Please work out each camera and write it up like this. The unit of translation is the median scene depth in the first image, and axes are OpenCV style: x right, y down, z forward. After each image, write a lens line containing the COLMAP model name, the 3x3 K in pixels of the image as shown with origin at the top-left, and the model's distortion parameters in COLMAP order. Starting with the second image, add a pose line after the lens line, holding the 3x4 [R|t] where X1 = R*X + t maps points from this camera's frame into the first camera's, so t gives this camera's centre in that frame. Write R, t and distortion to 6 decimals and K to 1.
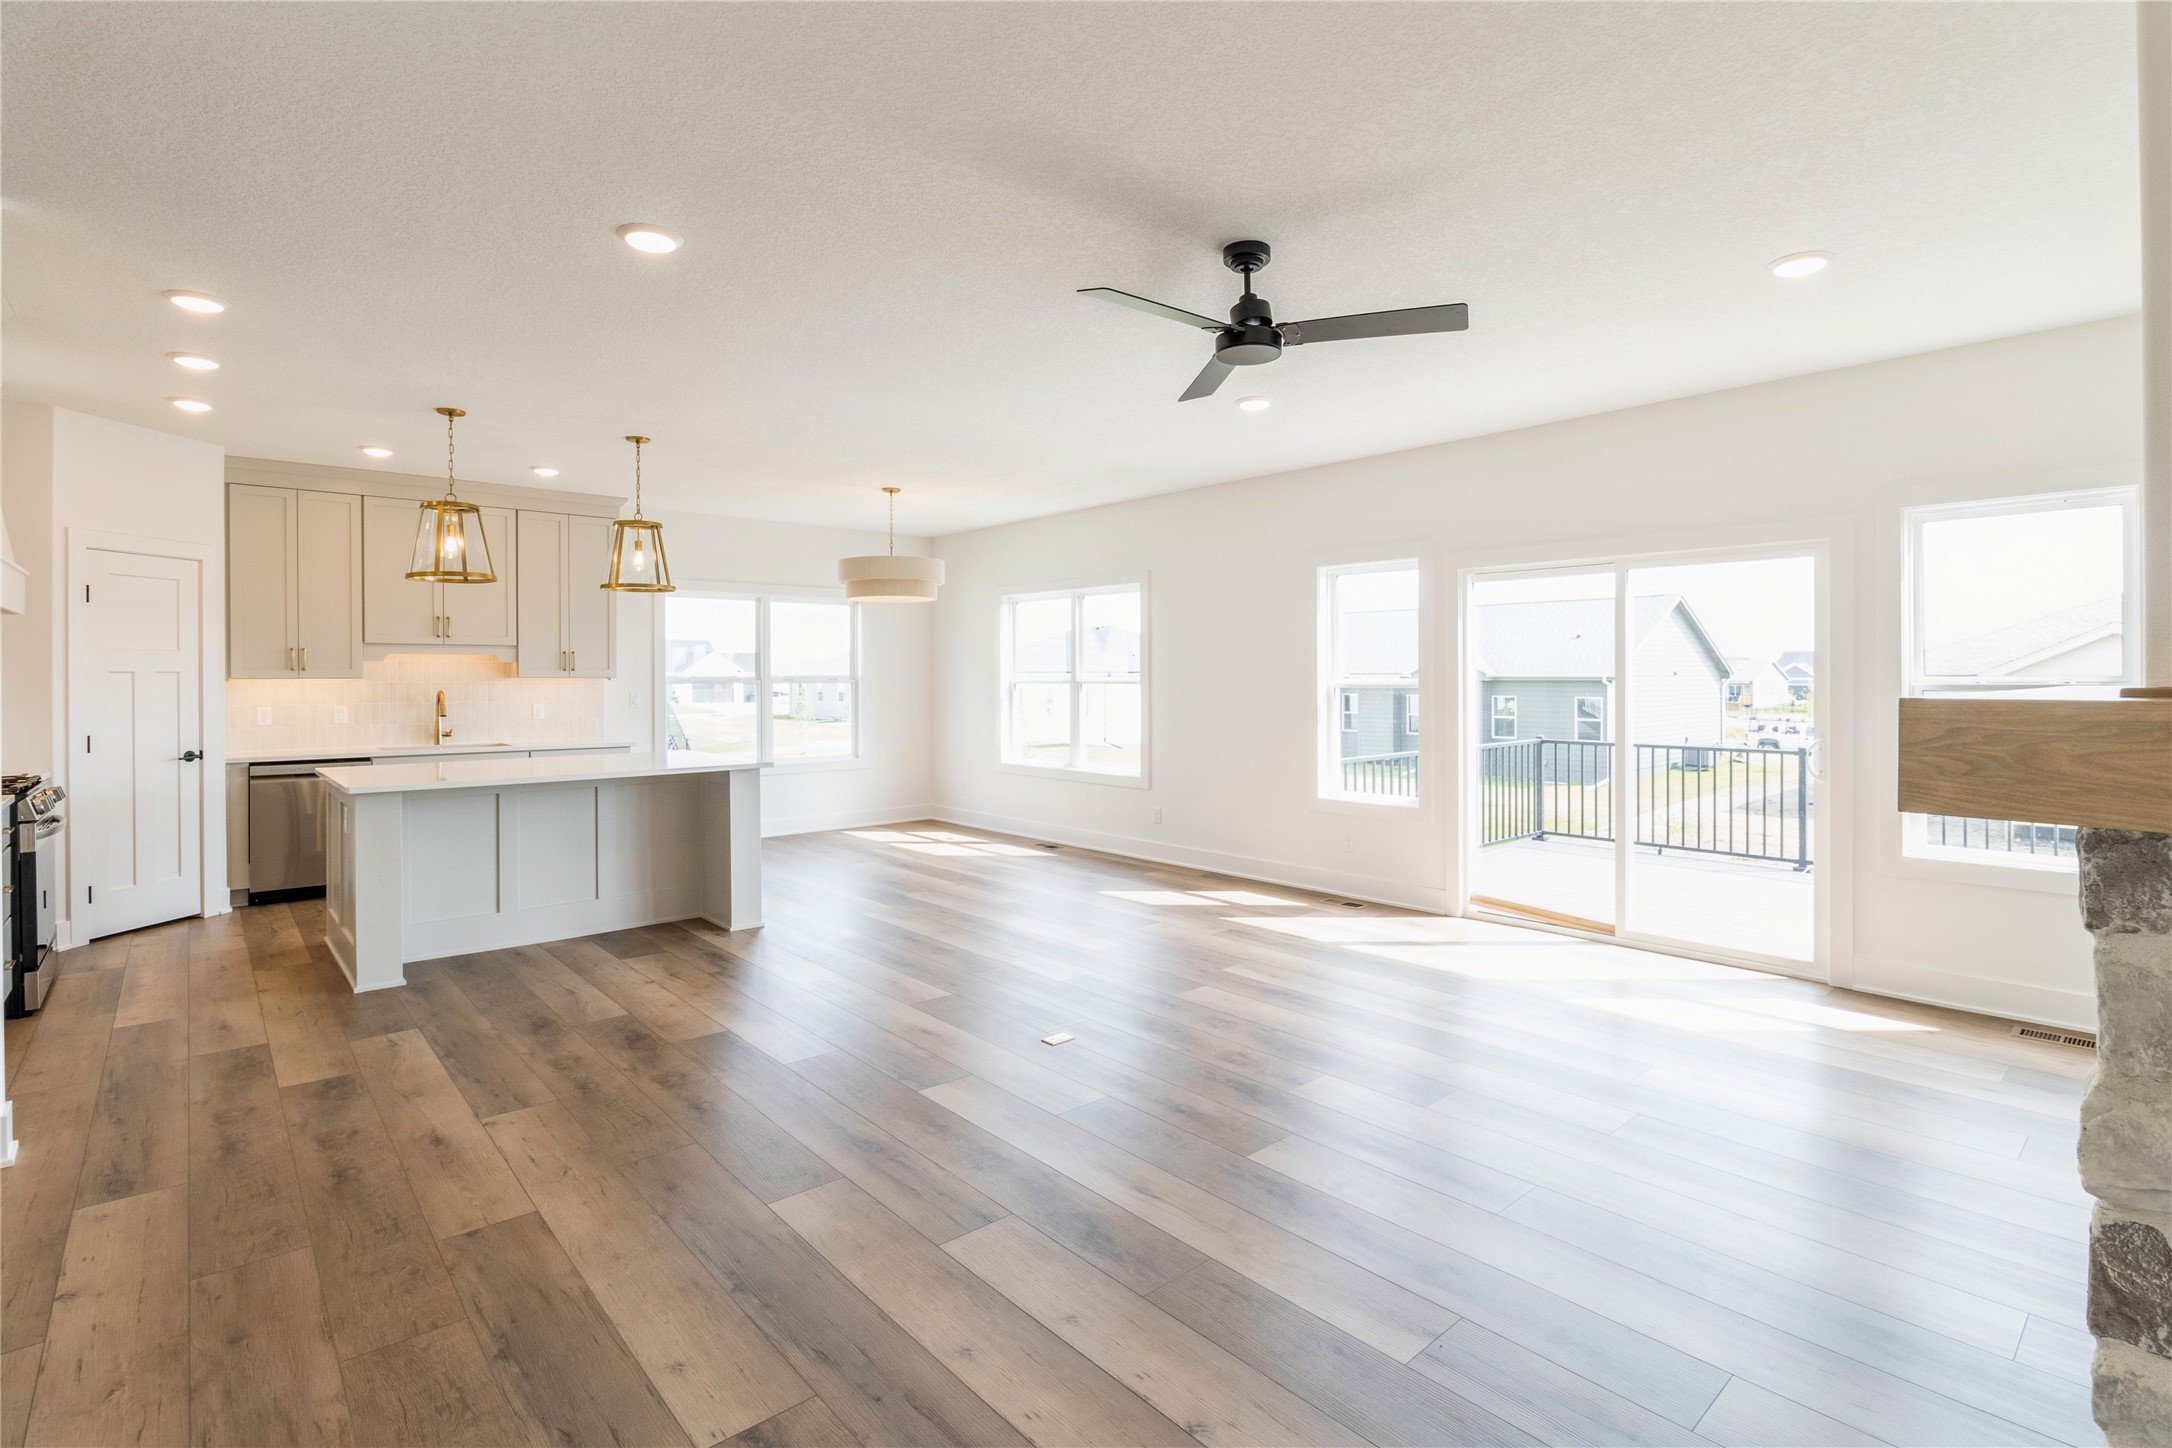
lens RADIAL K [[1026.4, 0, 1086.4], [0, 1026.4, 675.5], [0, 0, 1]] dist [-0.011300, -0.000484]
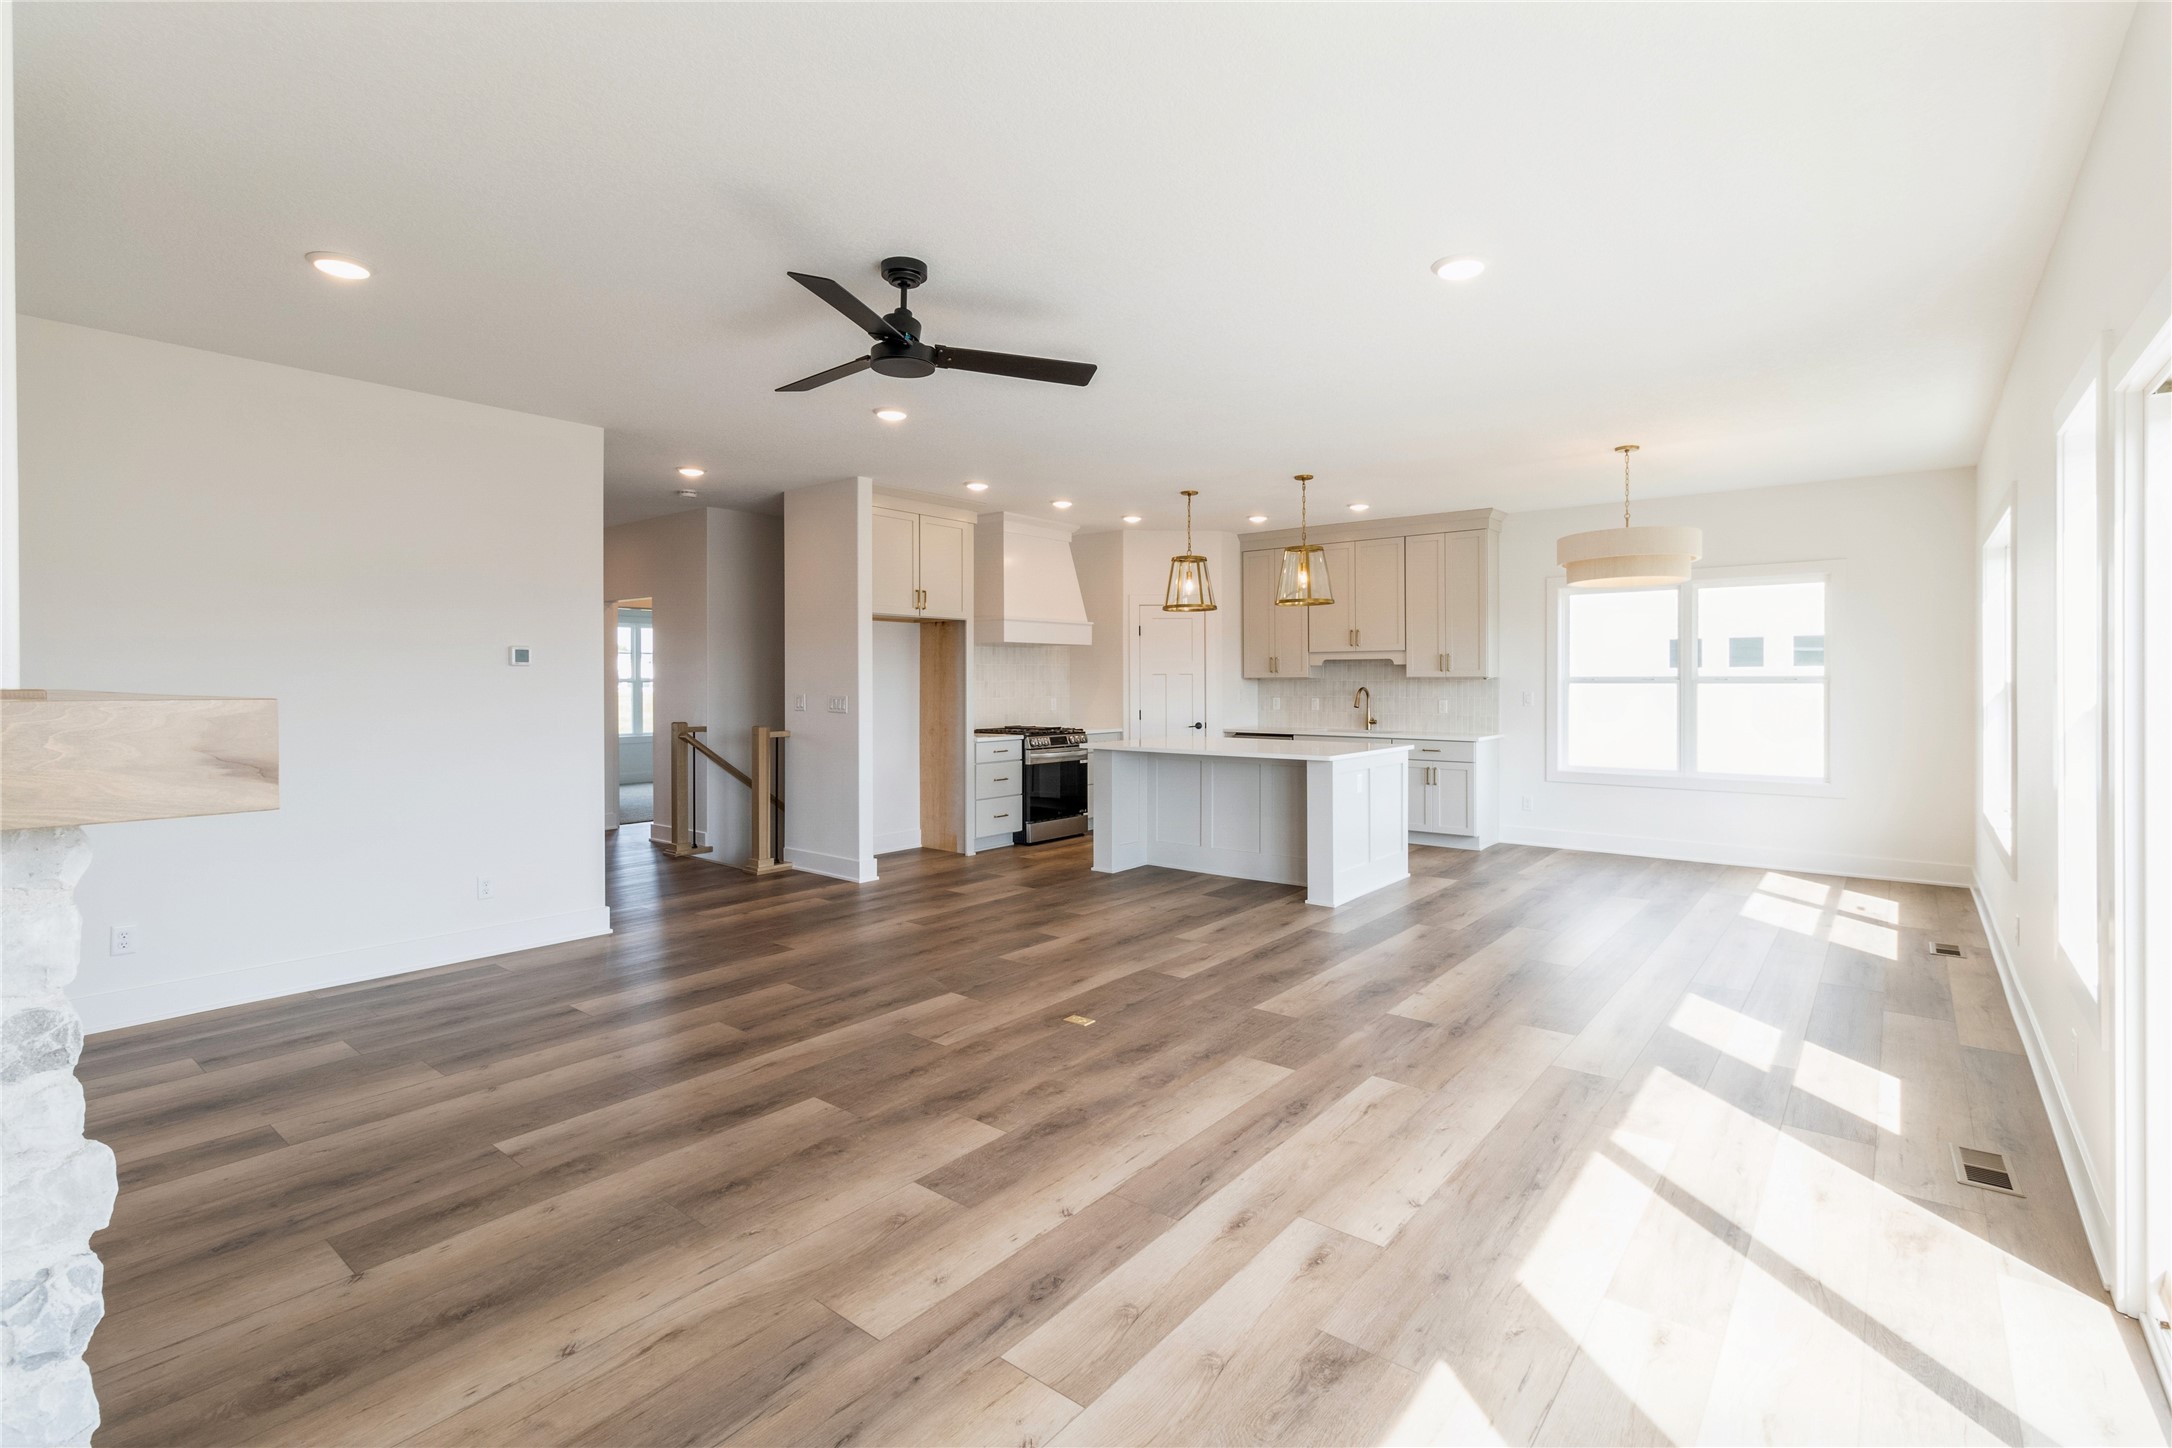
lens RADIAL K [[994.6, 0, 1112.4], [0, 994.6, 686.5], [0, 0, 1]] dist [-0.002418, -0.000377]
pose [[0.181091, 0.009198, -0.983423, 1.284239], [0.002319, 0.999949, 0.009779, 0.001421], [0.983464, -0.004051, 0.181061, 1.113684]]
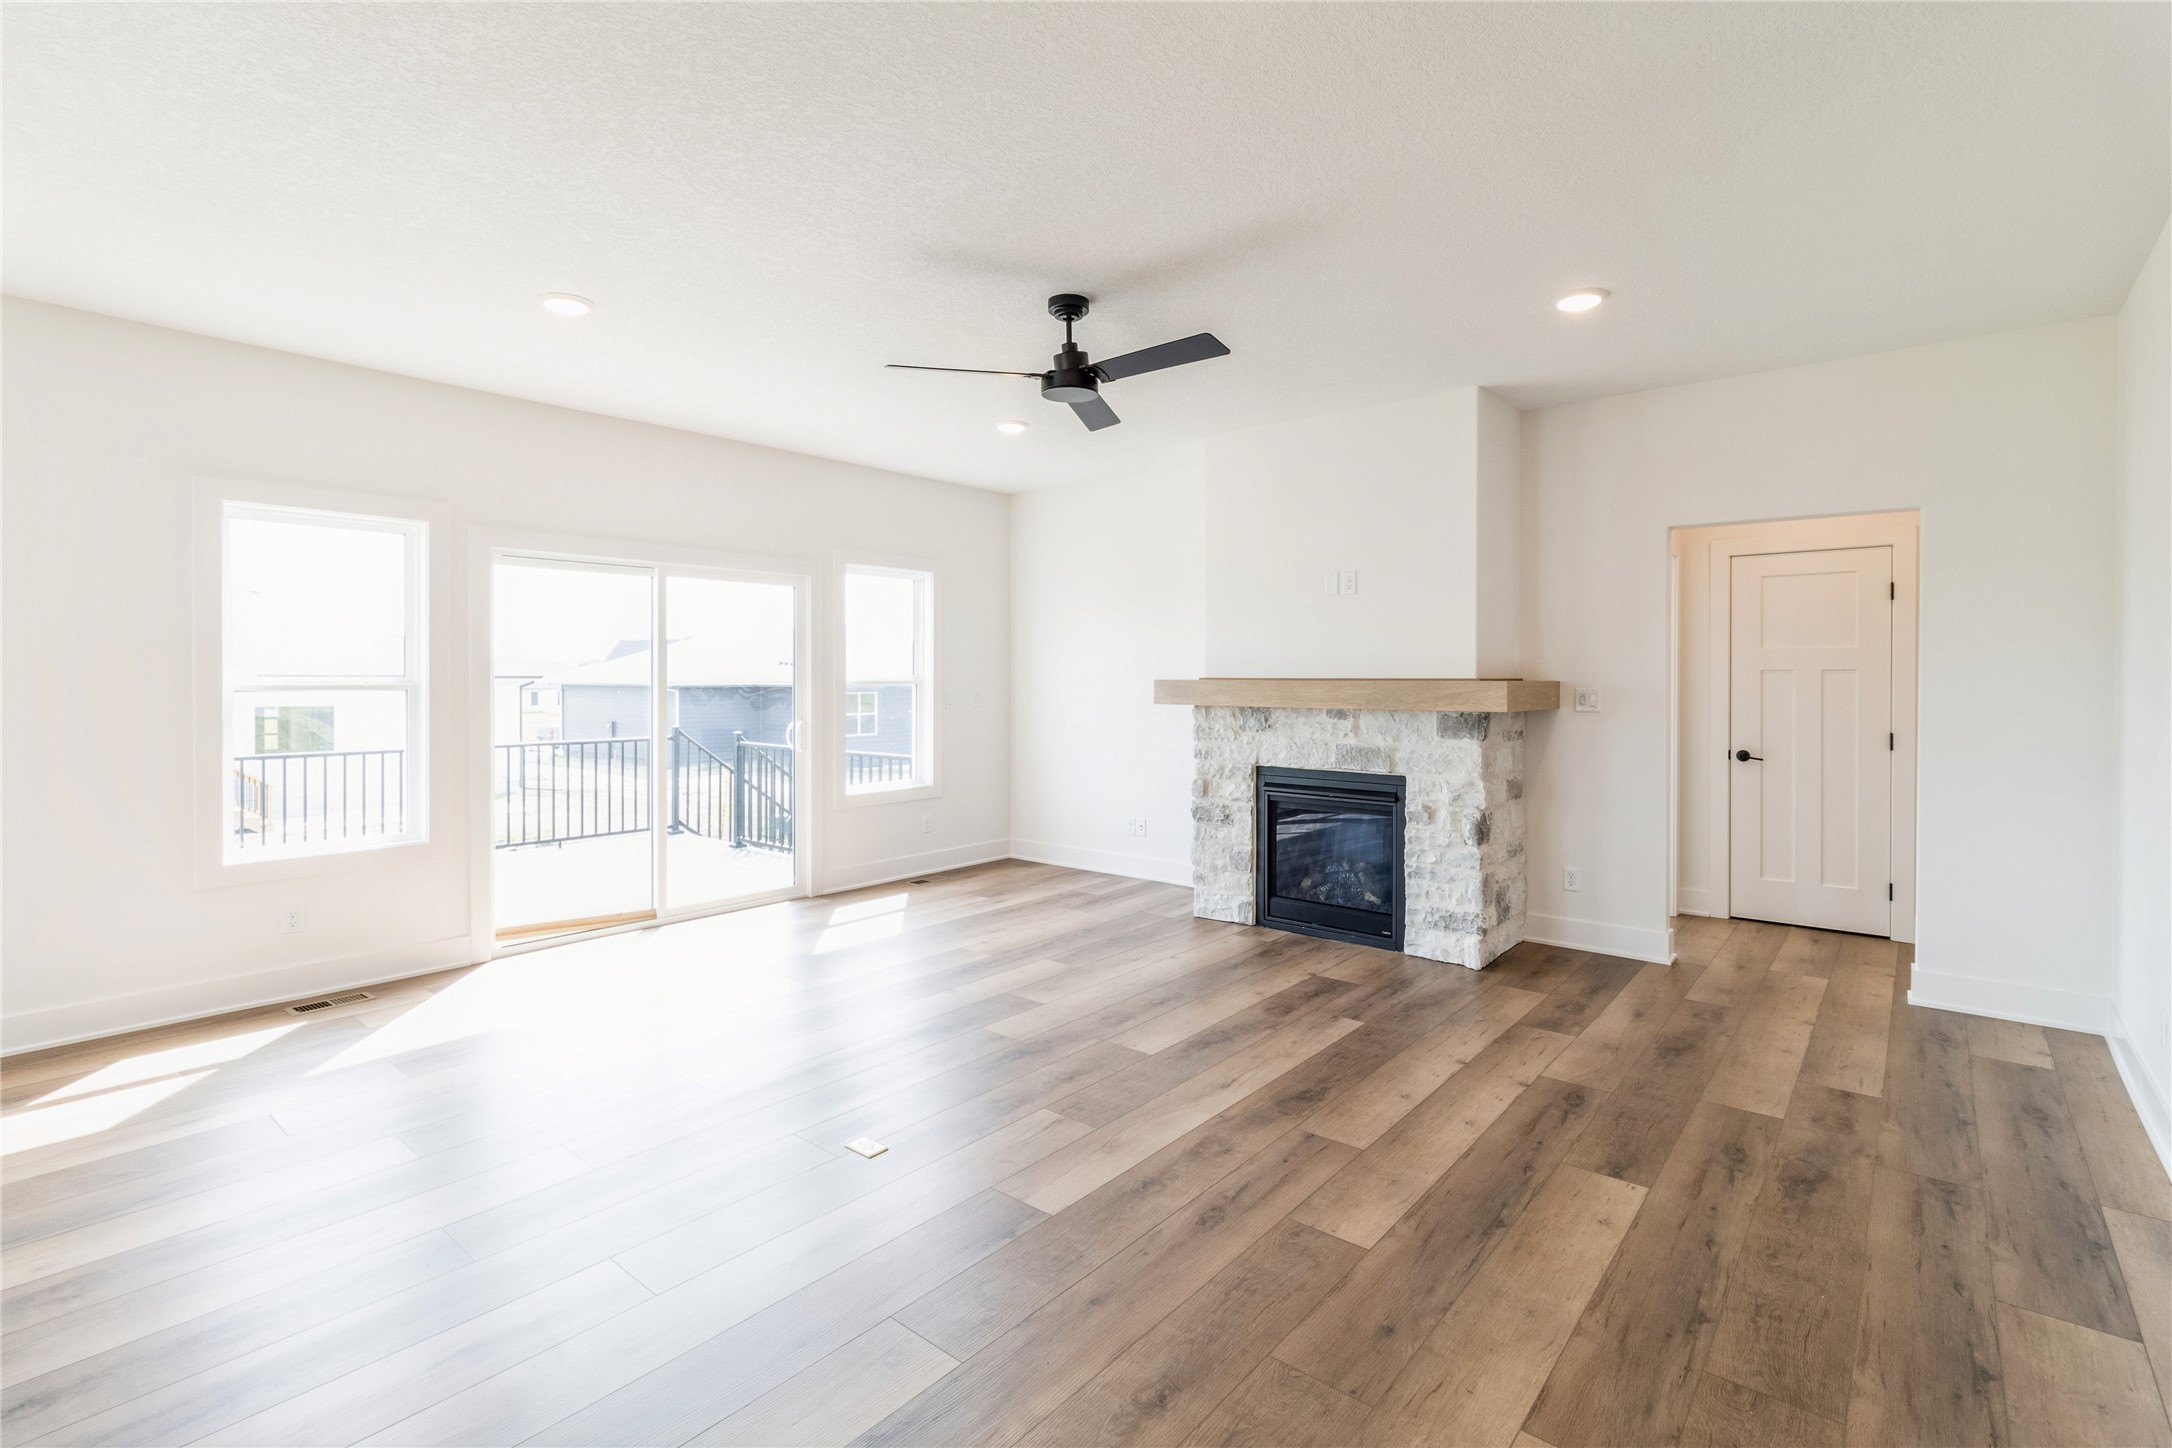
lens RADIAL K [[994.6, 0, 1112.4], [0, 994.6, 686.5], [0, 0, 1]] dist [-0.002418, -0.000377]
pose [[-0.161820, -0.007769, 0.986790, -1.031668], [-0.001482, 0.999970, 0.007630, 0.006805], [-0.986819, -0.000228, -0.161826, 1.230688]]
